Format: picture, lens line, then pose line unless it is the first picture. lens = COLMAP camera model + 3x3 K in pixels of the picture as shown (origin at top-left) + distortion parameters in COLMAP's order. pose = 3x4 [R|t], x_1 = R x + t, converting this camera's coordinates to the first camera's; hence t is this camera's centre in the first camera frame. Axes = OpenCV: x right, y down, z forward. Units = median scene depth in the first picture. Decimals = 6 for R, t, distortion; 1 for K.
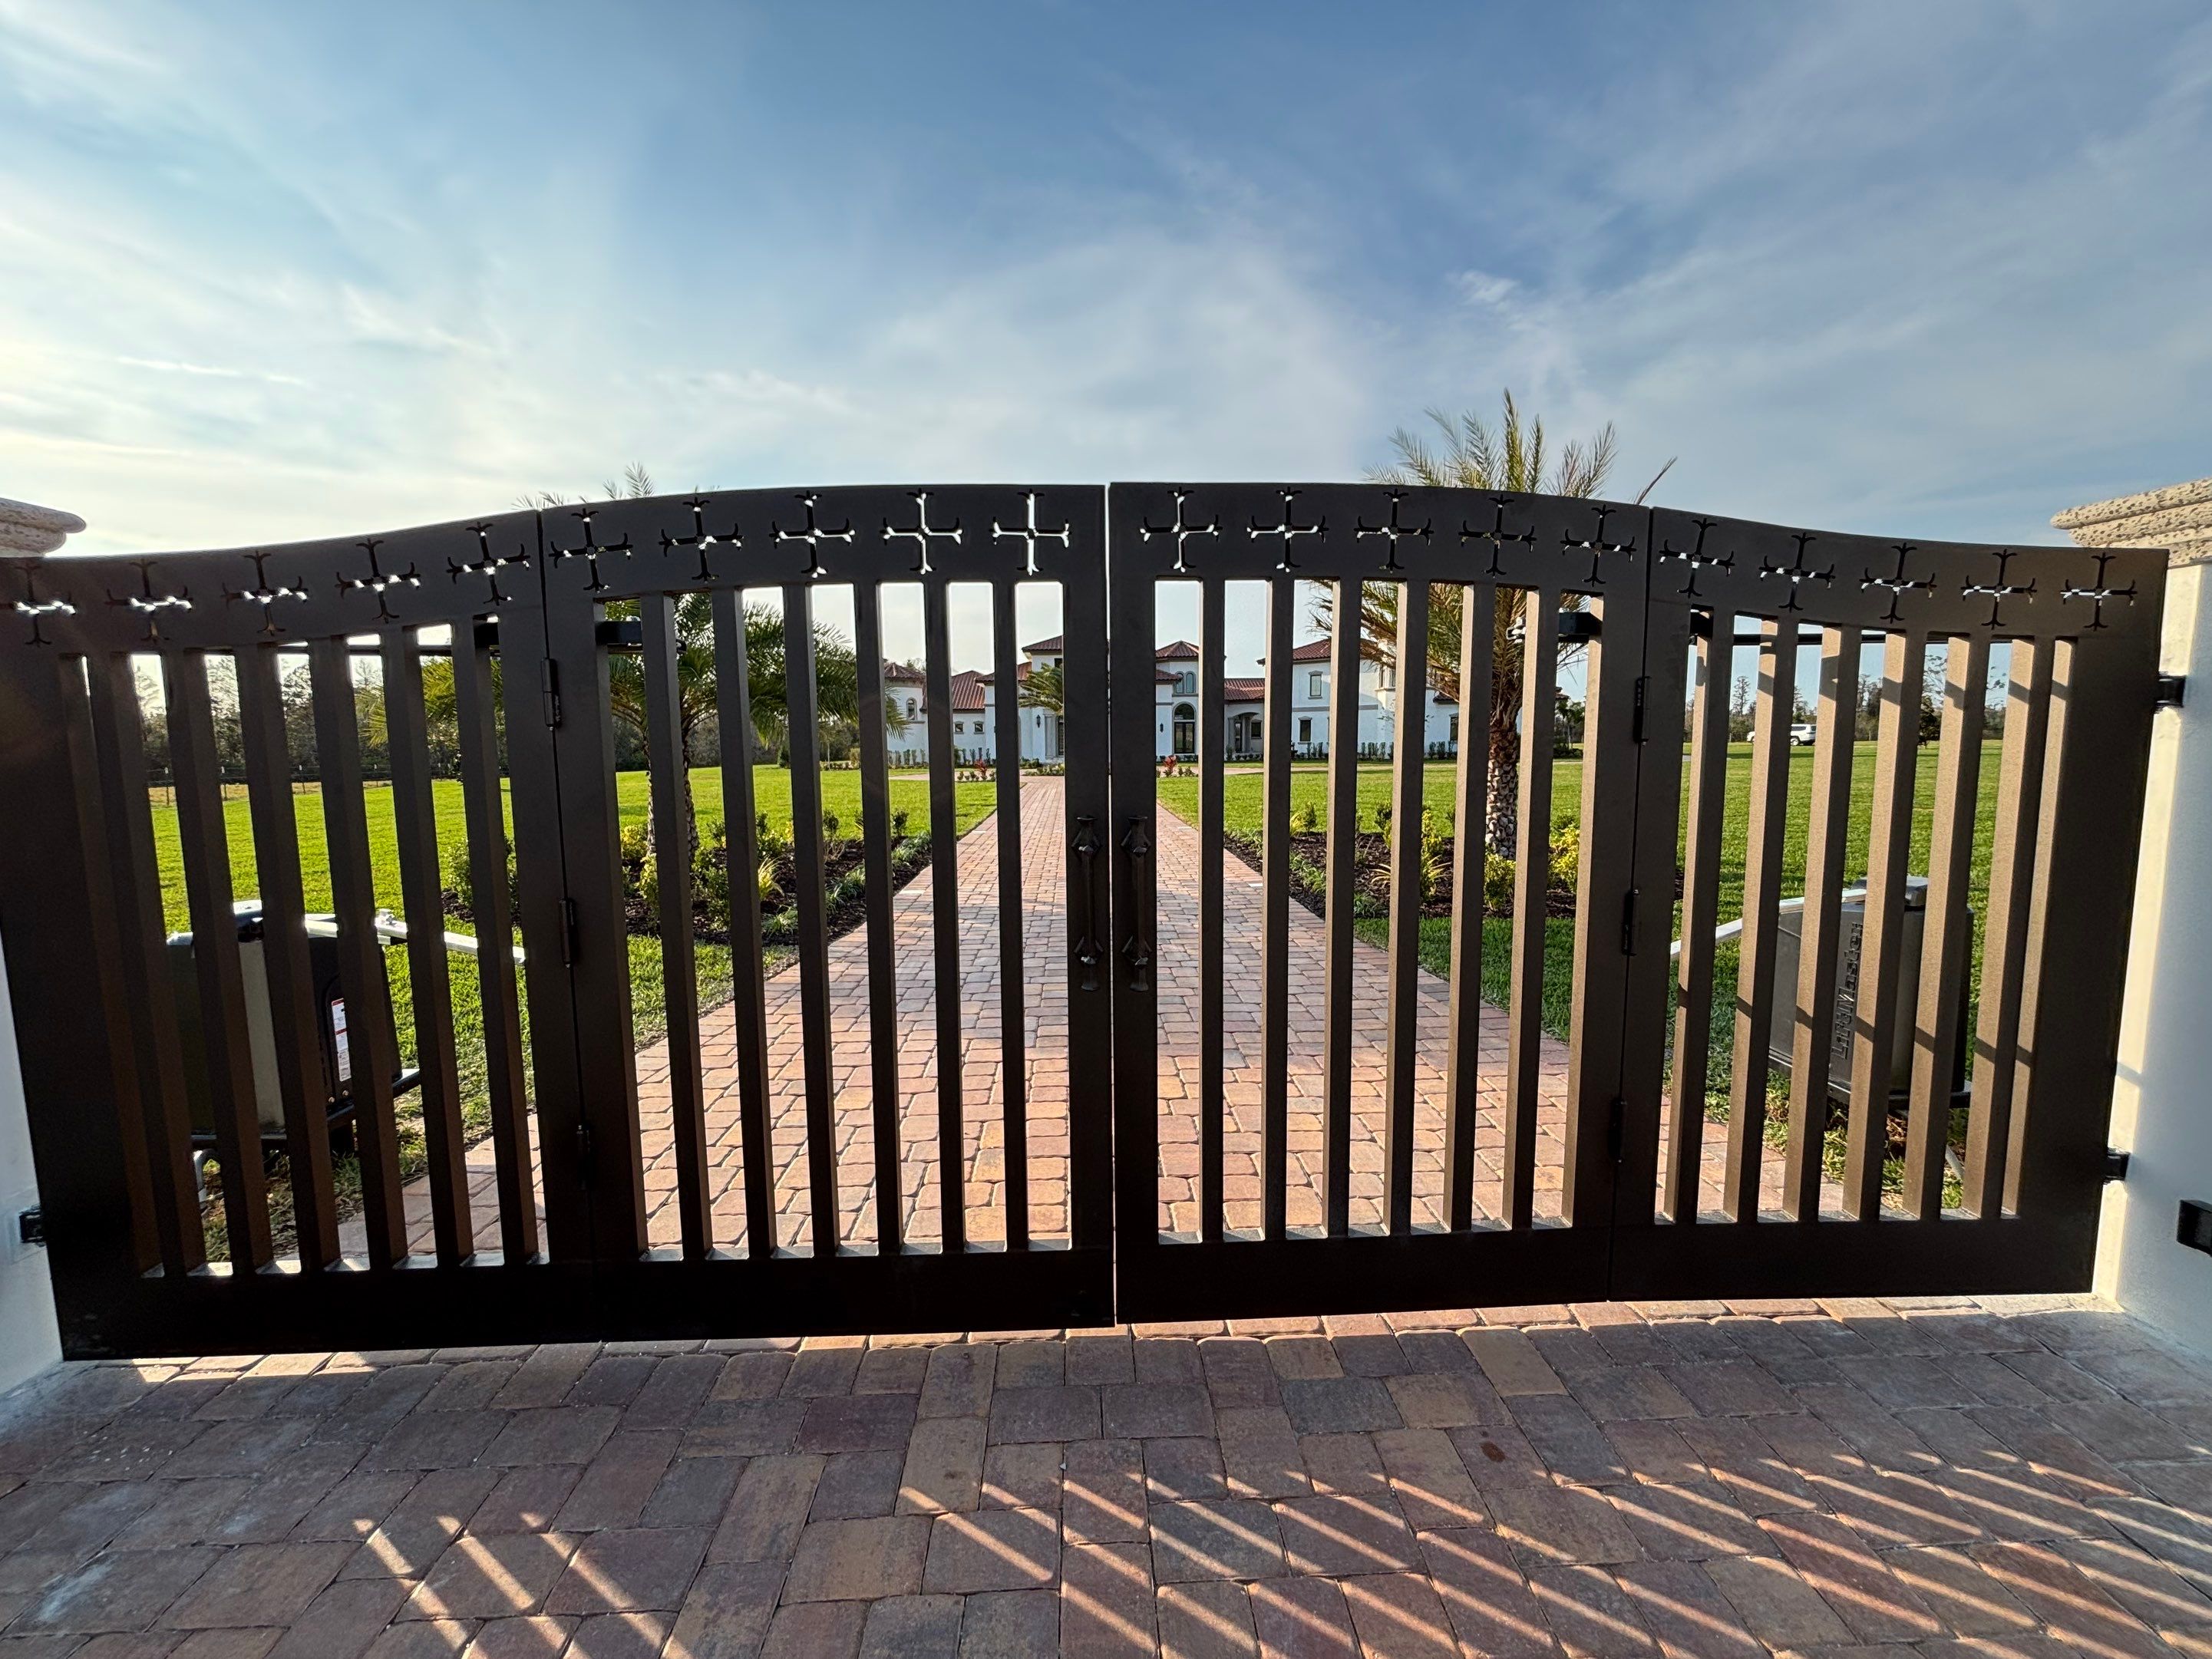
lens RADIAL K [[886.2, 0, 1106.0], [0, 886.2, 829.5], [0, 0, 1]] dist [0.001367, 0.000179]
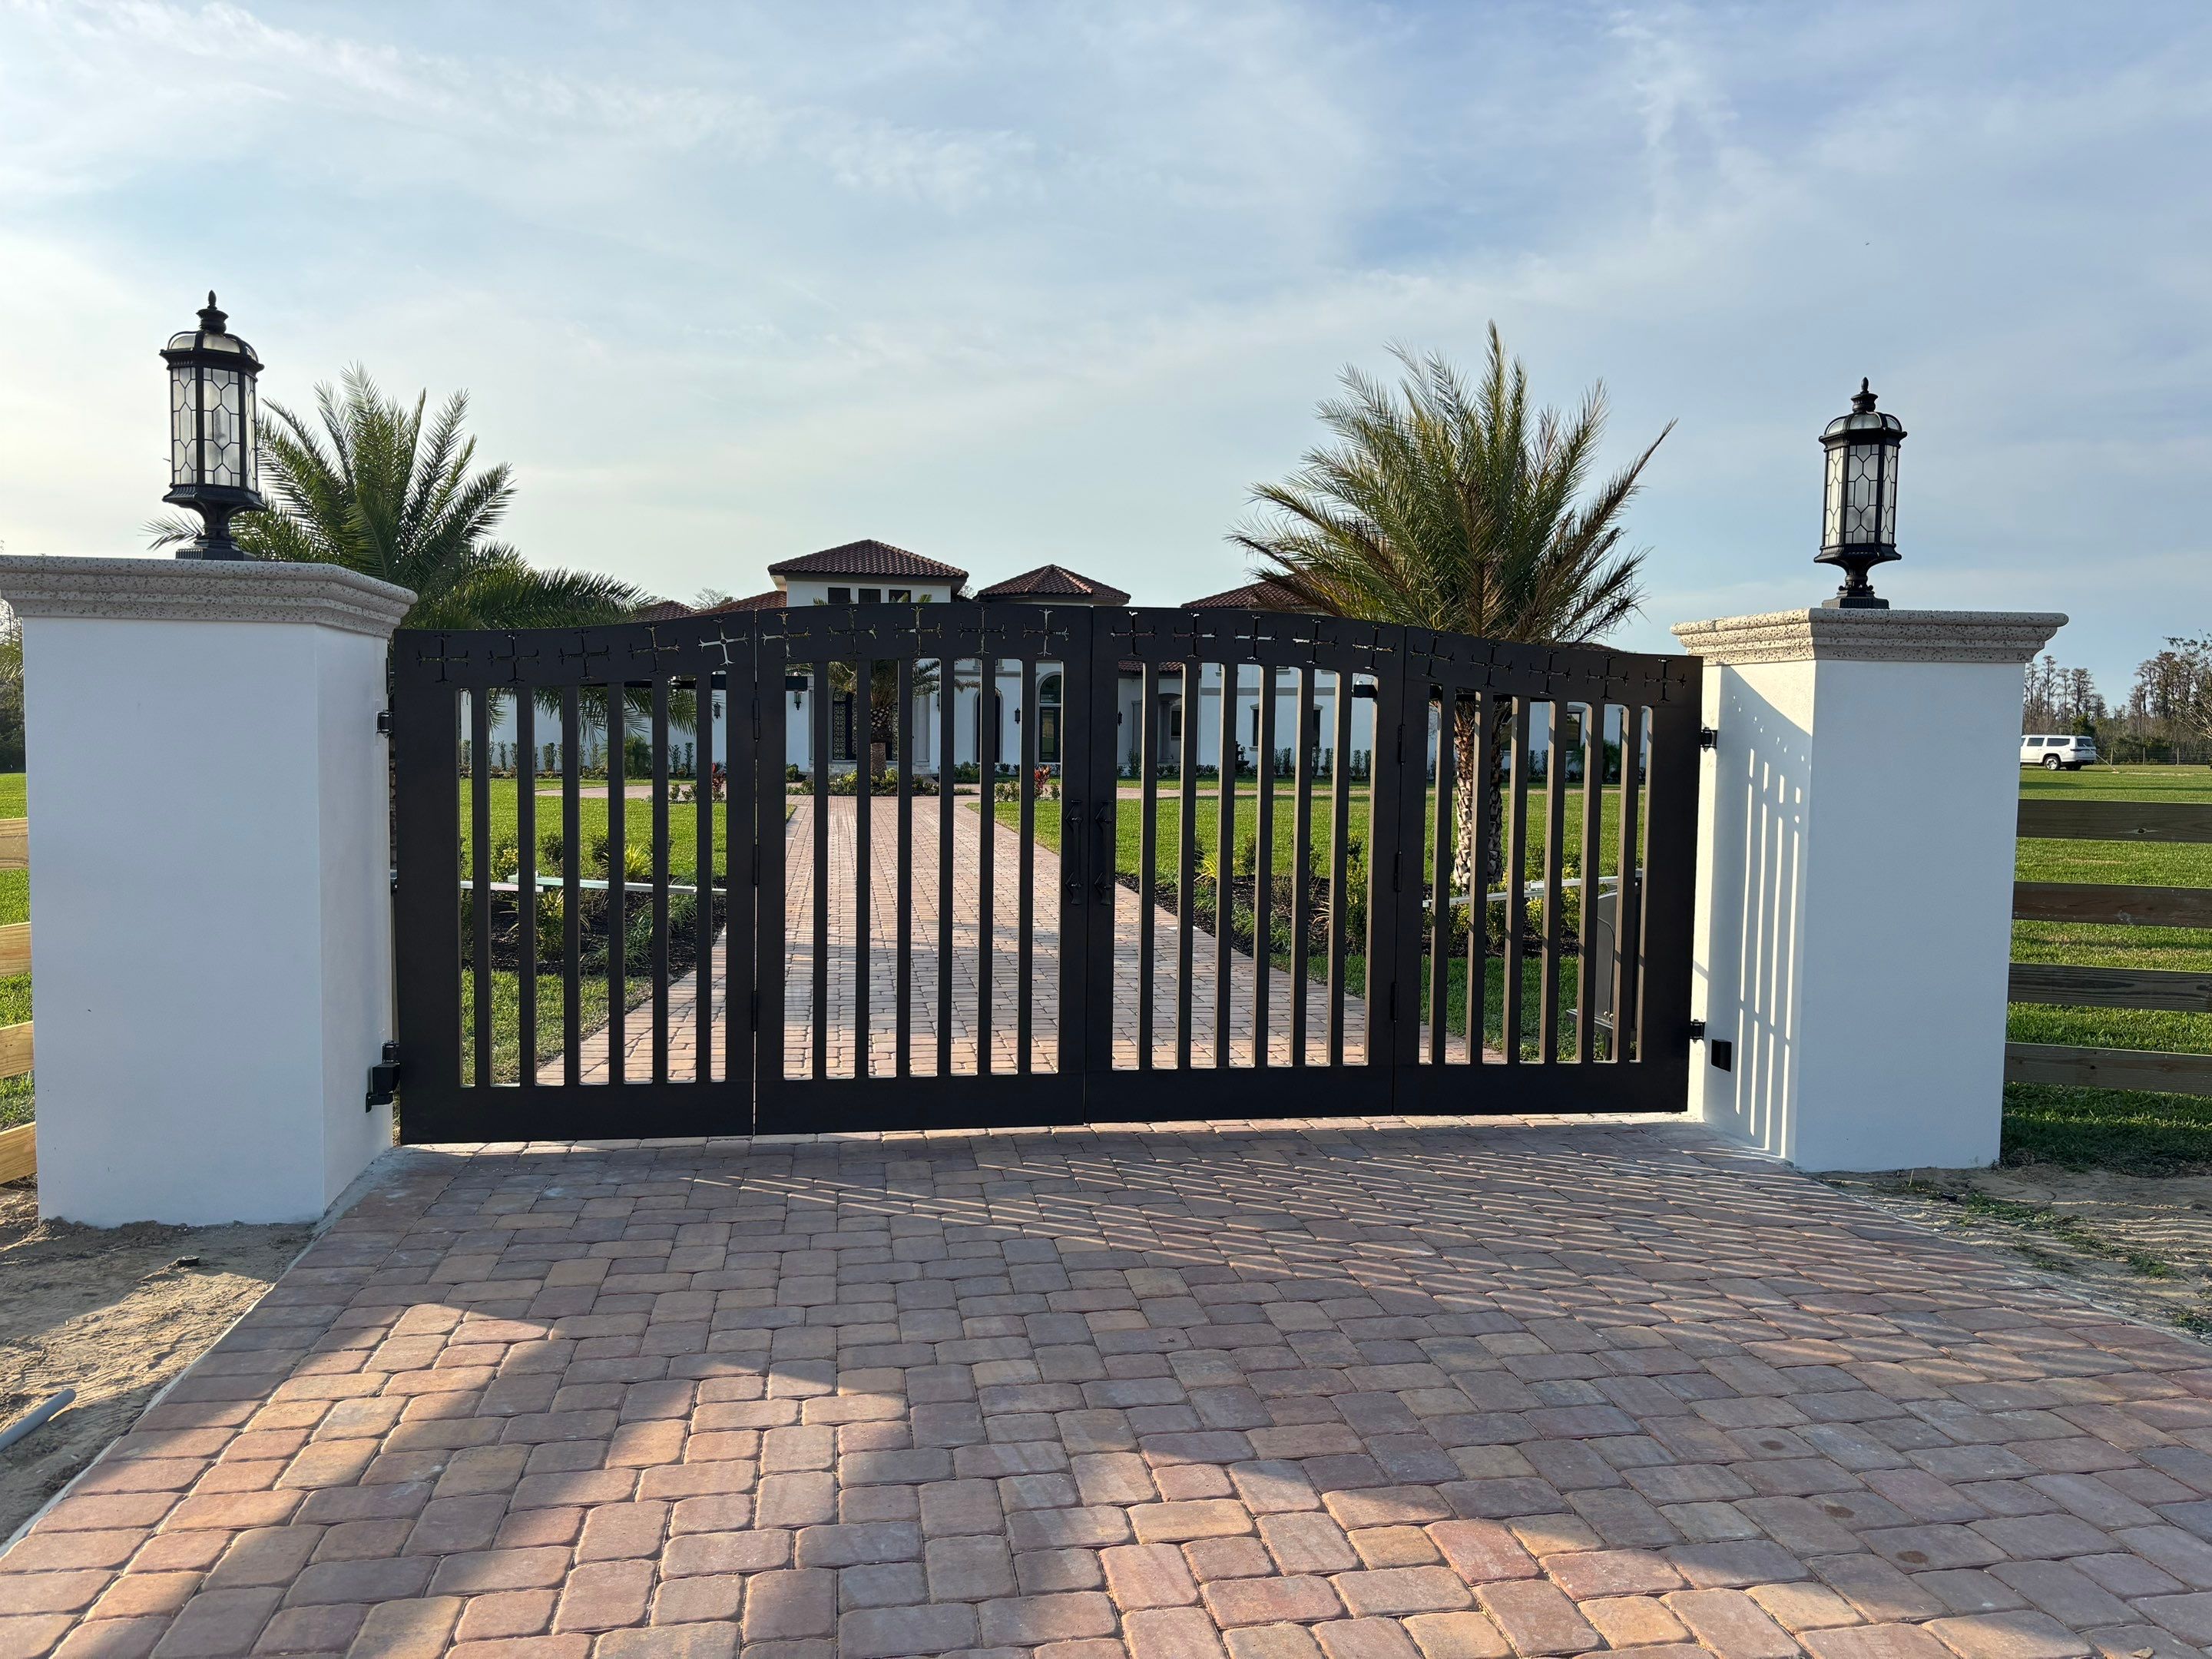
lens RADIAL K [[1594.1, 0, 1106.0], [0, 1594.1, 829.5], [0, 0, 1]] dist [0.001219, 0.000206]
pose [[0.991873, 0.013848, 0.126476, -0.316301], [-0.008334, 0.998996, -0.044021, 0.159597], [-0.126959, 0.042609, 0.990992, -1.839934]]
